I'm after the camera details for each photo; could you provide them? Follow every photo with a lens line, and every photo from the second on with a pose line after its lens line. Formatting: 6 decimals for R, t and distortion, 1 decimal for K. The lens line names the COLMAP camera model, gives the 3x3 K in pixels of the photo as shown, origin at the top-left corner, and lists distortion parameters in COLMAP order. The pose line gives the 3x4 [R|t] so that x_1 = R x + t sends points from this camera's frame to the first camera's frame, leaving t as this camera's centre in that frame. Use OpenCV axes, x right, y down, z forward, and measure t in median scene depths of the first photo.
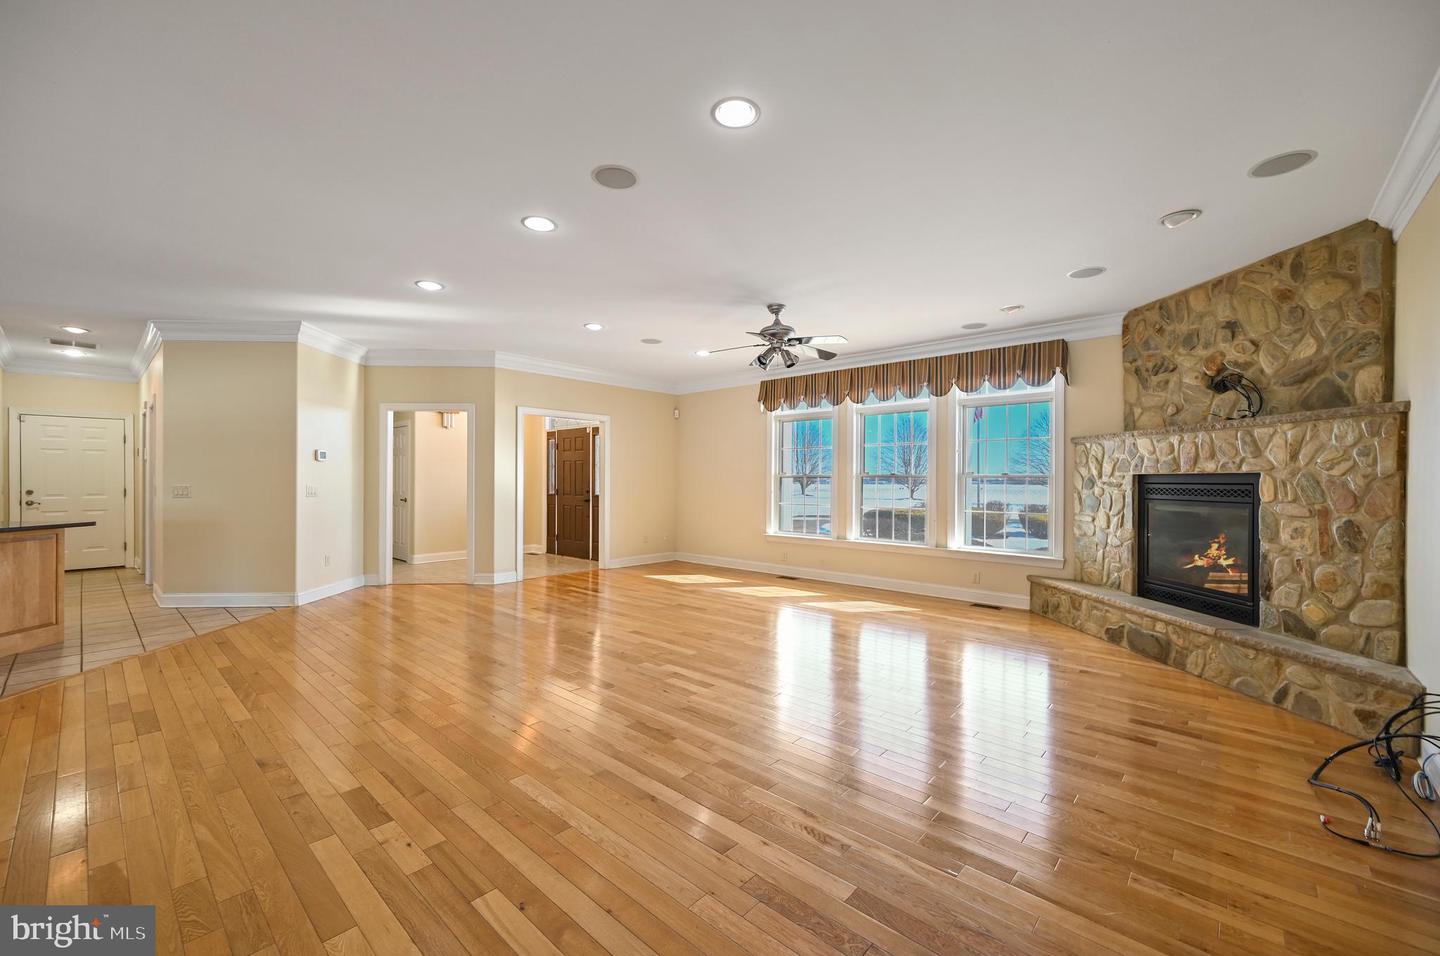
lens RADIAL K [[589.0, 0, 715.7], [0, 589.0, 478.8], [0, 0, 1]] dist [0.001043, 0.000216]
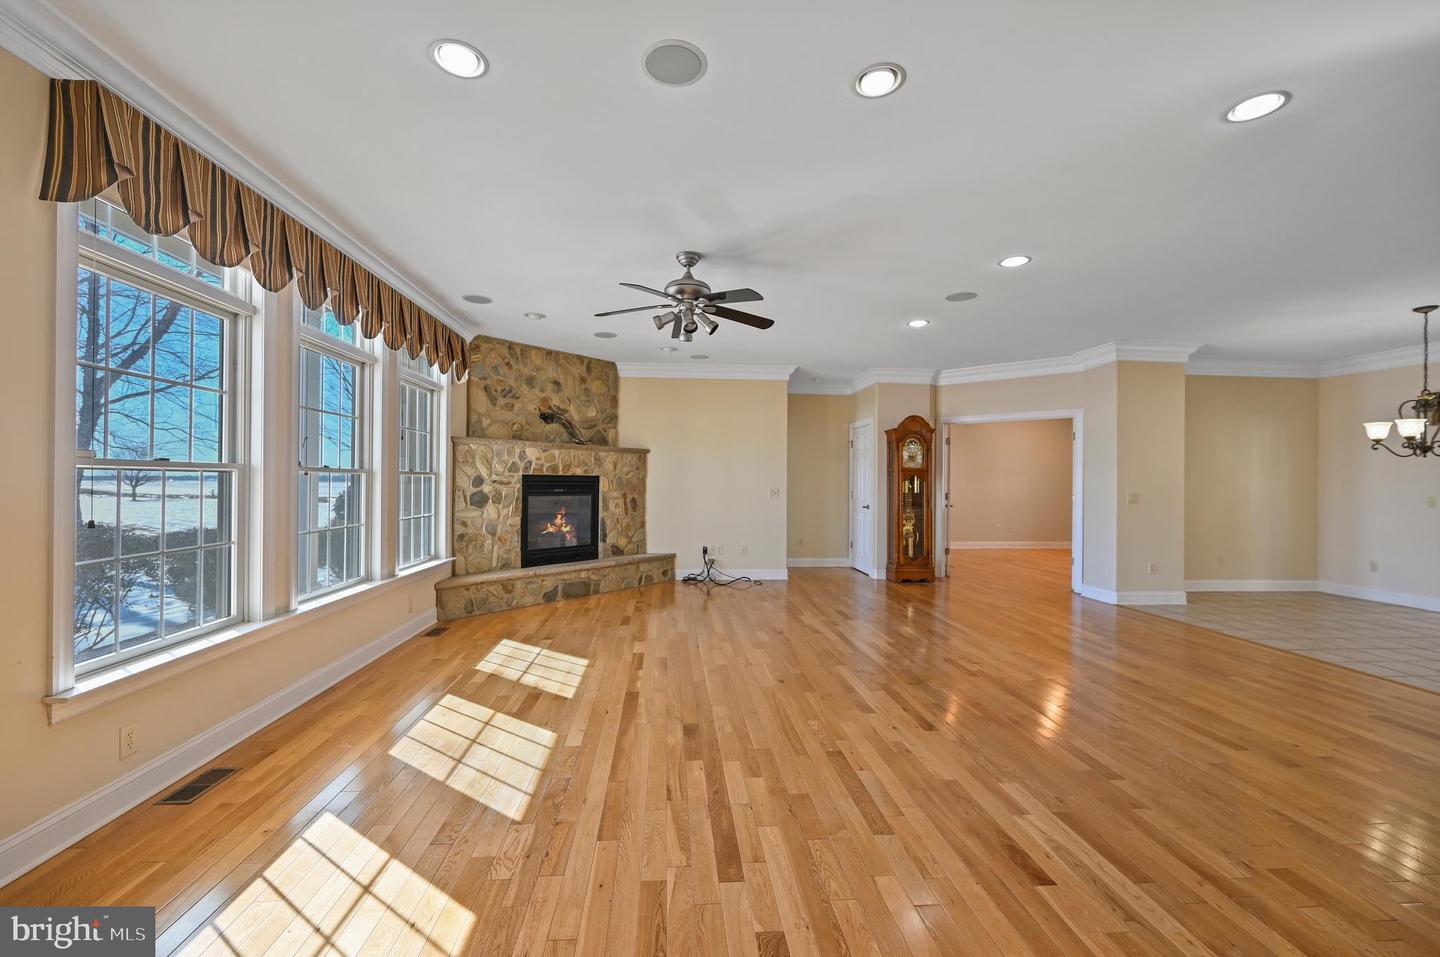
lens RADIAL K [[589.0, 0, 715.7], [0, 589.0, 479.3], [0, 0, 1]] dist [0.001043, 0.000216]
pose [[-0.741470, -0.012443, 0.670870, -0.550923], [-0.016129, 0.999870, 0.000719, -0.005706], [-0.670792, -0.010287, -0.741575, 1.952333]]
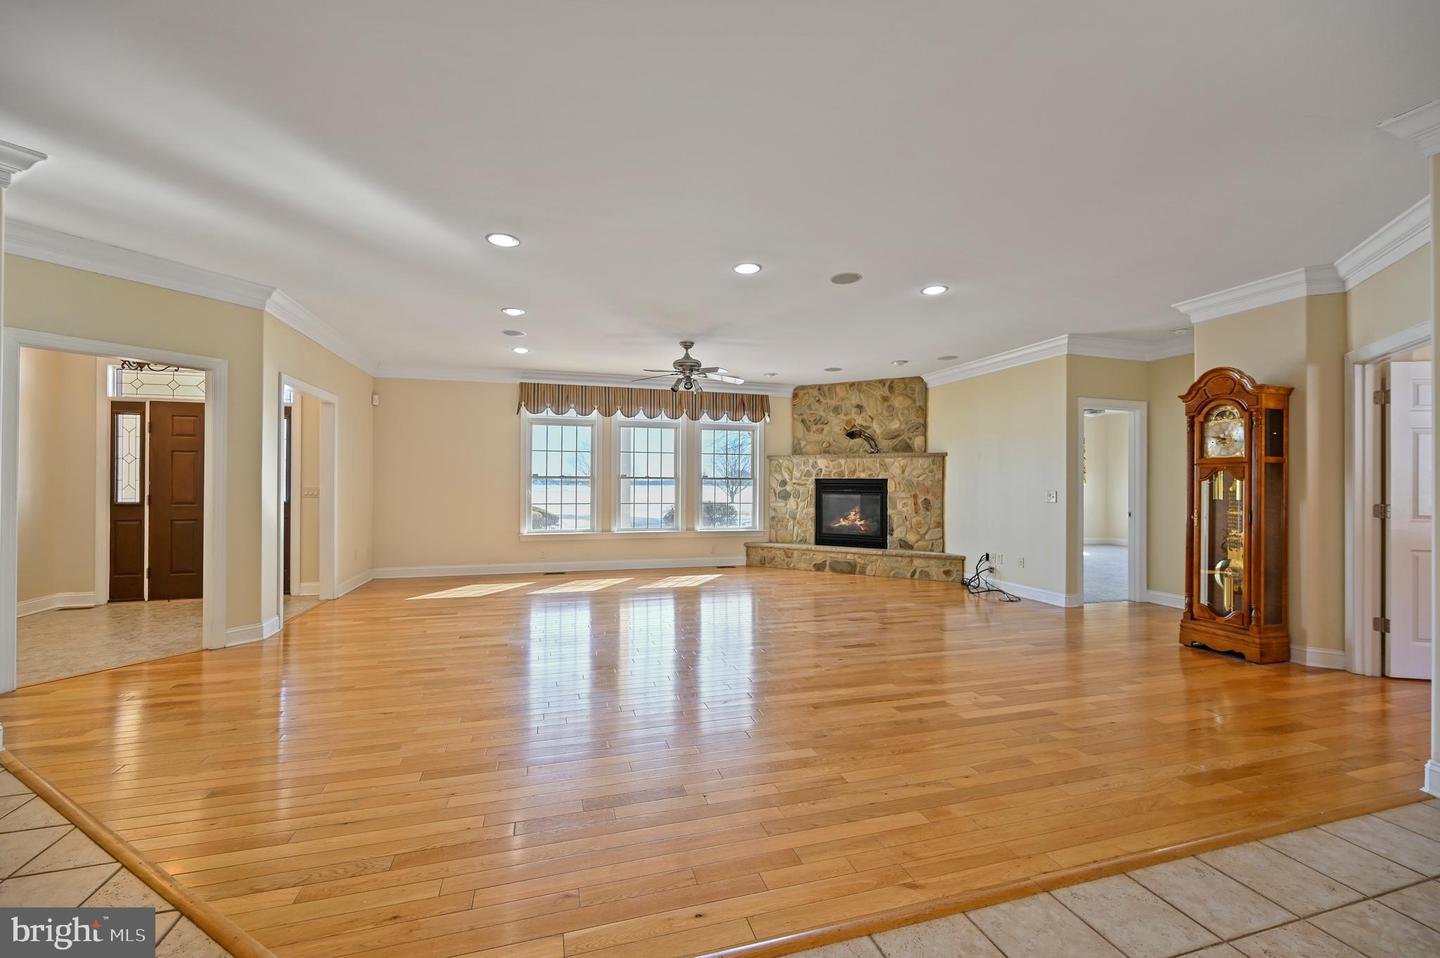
lens RADIAL K [[589.0, 0, 715.7], [0, 589.0, 479.8], [0, 0, 1]] dist [0.001043, 0.000216]
pose [[0.510643, 0.000932, 0.859793, -1.186263], [-0.004282, 0.999990, 0.001460, -0.005831], [-0.859782, -0.004427, 0.510641, 0.387866]]
